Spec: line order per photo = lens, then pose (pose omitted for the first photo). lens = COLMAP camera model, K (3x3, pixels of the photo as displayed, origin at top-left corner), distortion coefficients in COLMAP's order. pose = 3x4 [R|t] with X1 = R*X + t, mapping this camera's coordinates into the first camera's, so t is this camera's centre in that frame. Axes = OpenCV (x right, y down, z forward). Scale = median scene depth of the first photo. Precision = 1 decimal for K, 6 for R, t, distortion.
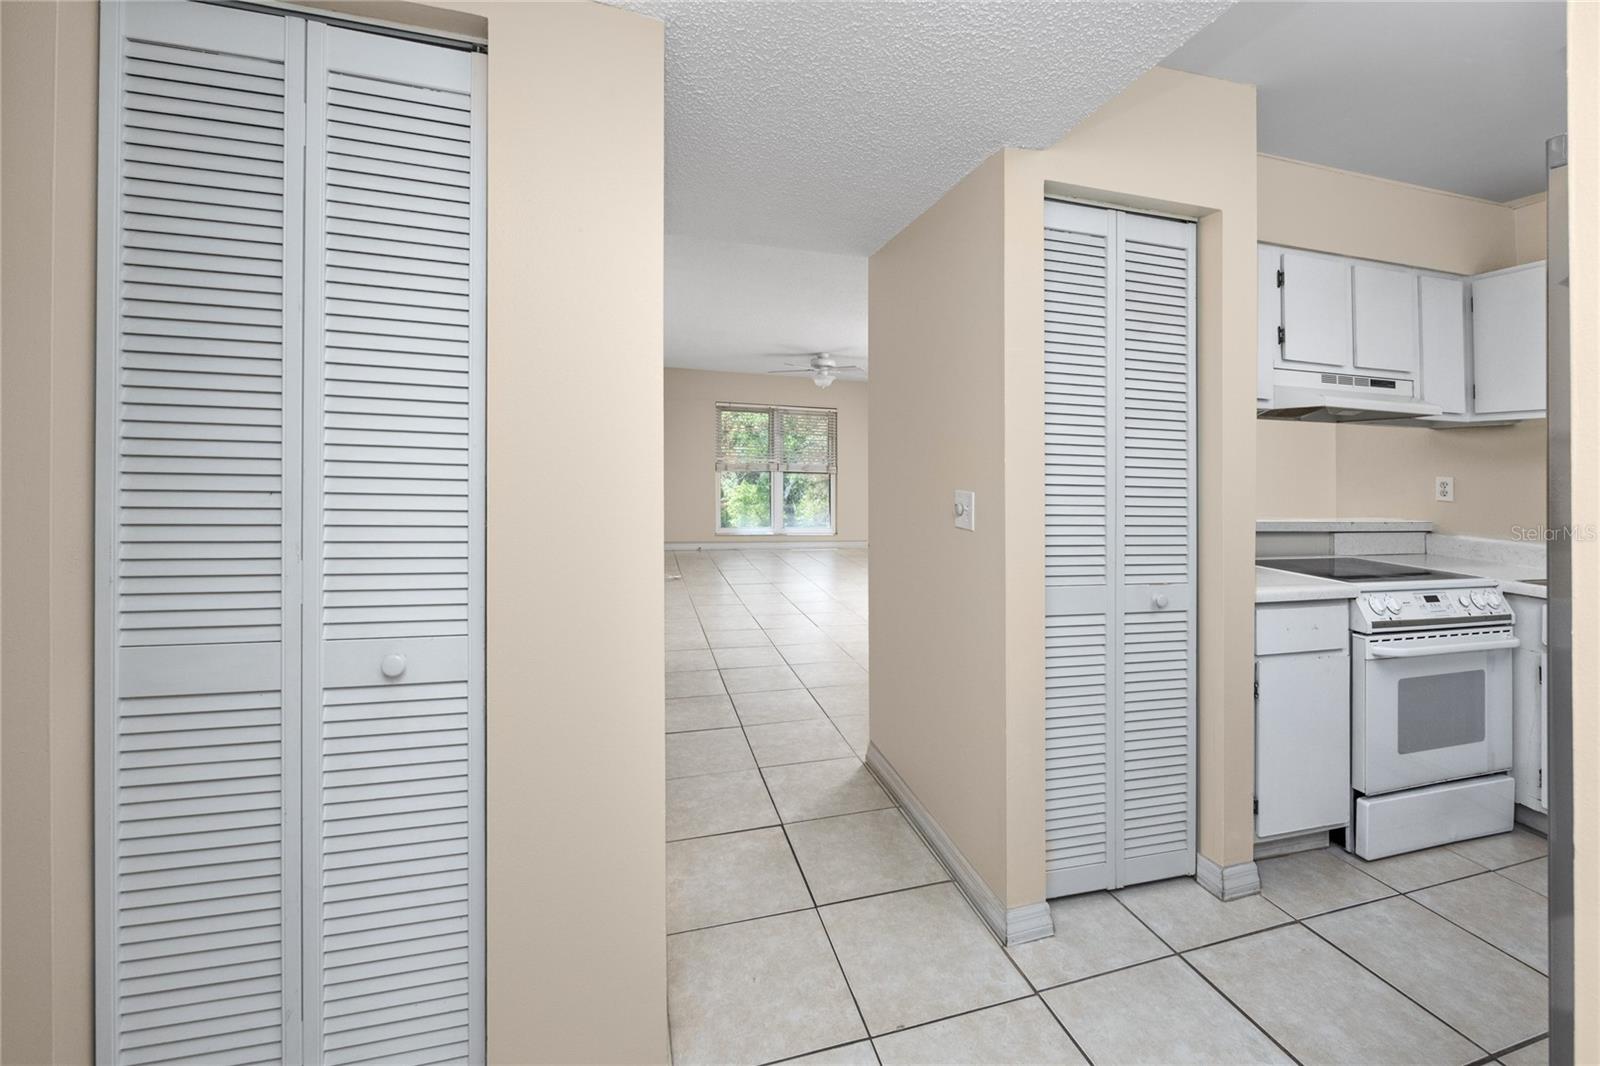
lens RADIAL K [[658.2, 0, 837.5], [0, 658.2, 481.2], [0, 0, 1]] dist [0.026852, -0.000014]
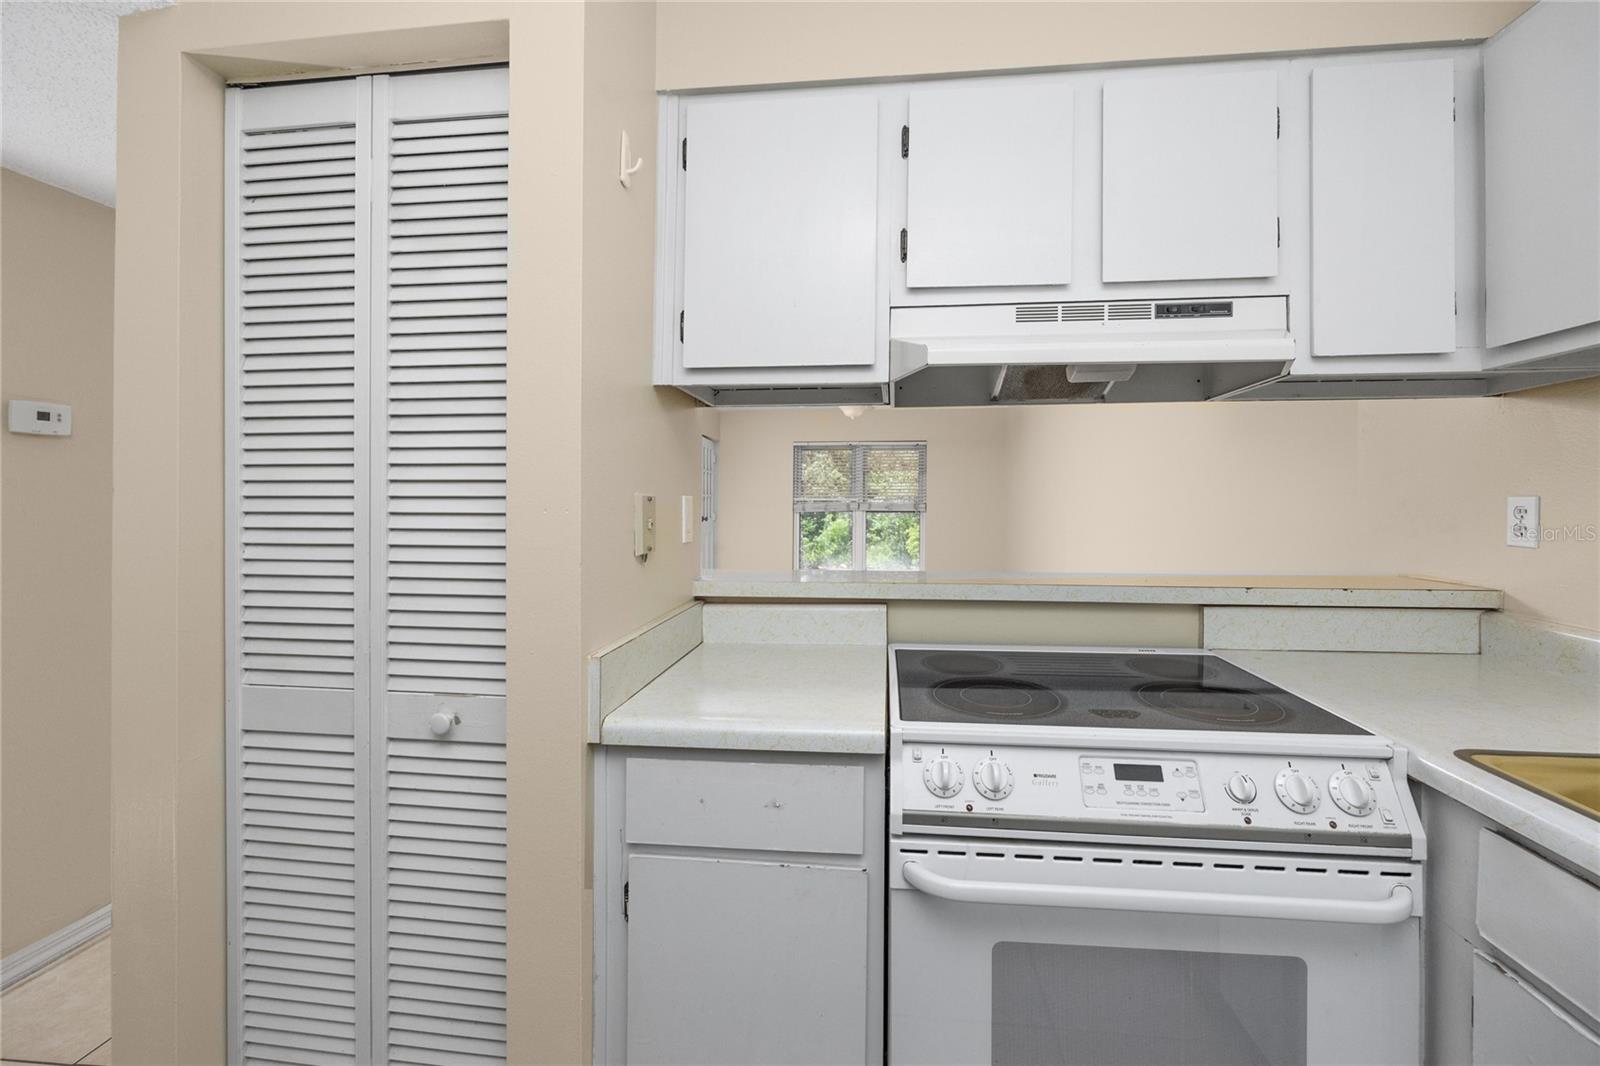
lens RADIAL K [[625.8, 0, 805.1], [0, 625.8, 526.1], [0, 0, 1]] dist [0.000128, 0.000168]
pose [[0.911170, -0.011288, -0.411876, 0.765828], [0.014850, 0.999875, 0.005448, 0.005901], [0.411763, -0.011081, 0.911224, 0.479859]]
